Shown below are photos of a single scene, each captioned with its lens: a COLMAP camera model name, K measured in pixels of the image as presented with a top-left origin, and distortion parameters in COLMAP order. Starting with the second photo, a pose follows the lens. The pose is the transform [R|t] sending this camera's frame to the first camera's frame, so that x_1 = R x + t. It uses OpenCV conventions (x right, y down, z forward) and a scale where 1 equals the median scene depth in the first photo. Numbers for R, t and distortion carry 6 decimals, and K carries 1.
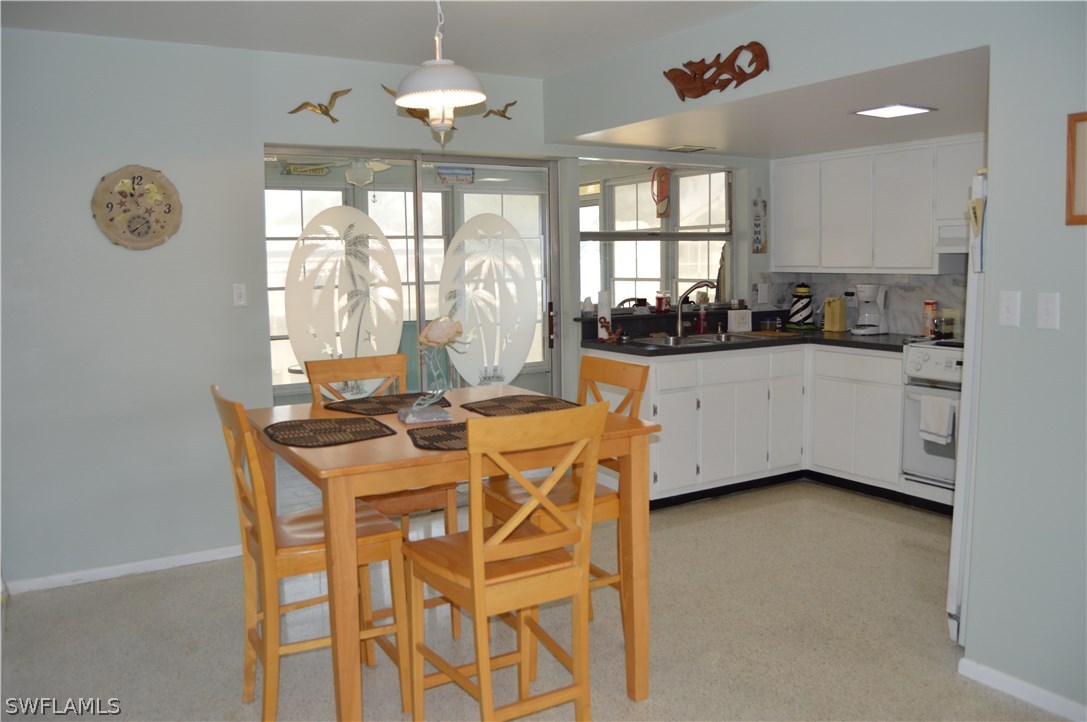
lens RADIAL K [[880.4, 0, 543.5], [0, 880.4, 361.0], [0, 0, 1]] dist [-0.093129, 0.050472]
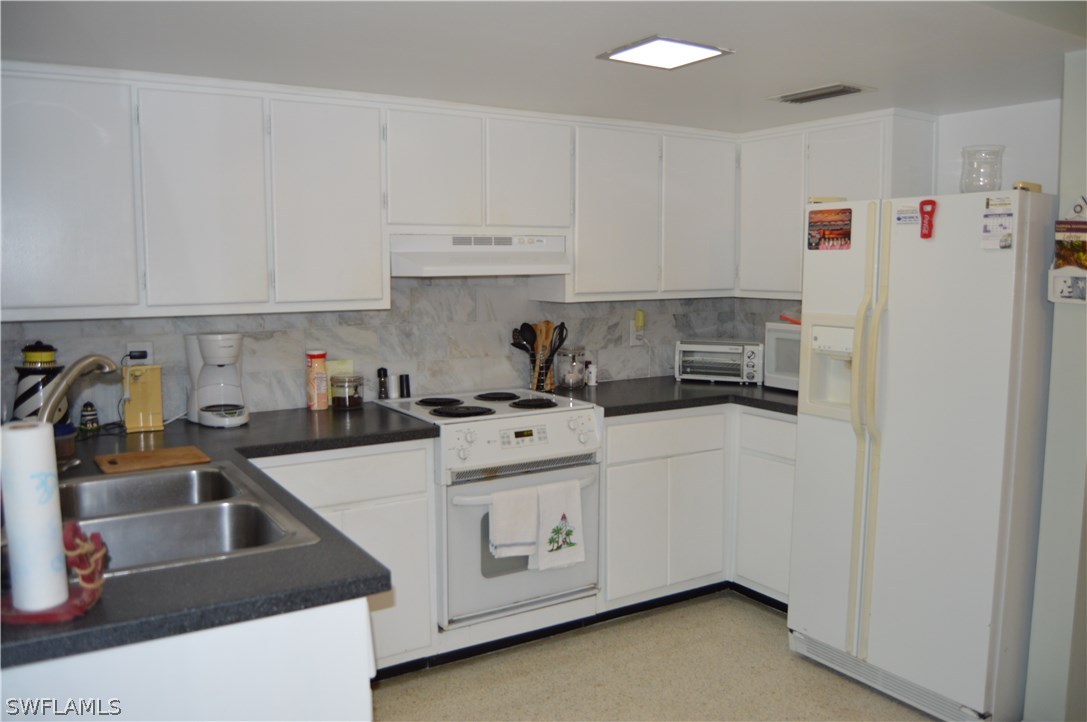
lens RADIAL K [[880.4, 0, 543.5], [0, 880.4, 361.0], [0, 0, 1]] dist [-0.093129, 0.050472]
pose [[-0.008048, -0.094933, 0.995451, -0.195777], [0.120066, 0.988190, 0.095211, -0.110444], [-0.992733, 0.120286, 0.003445, 0.893417]]
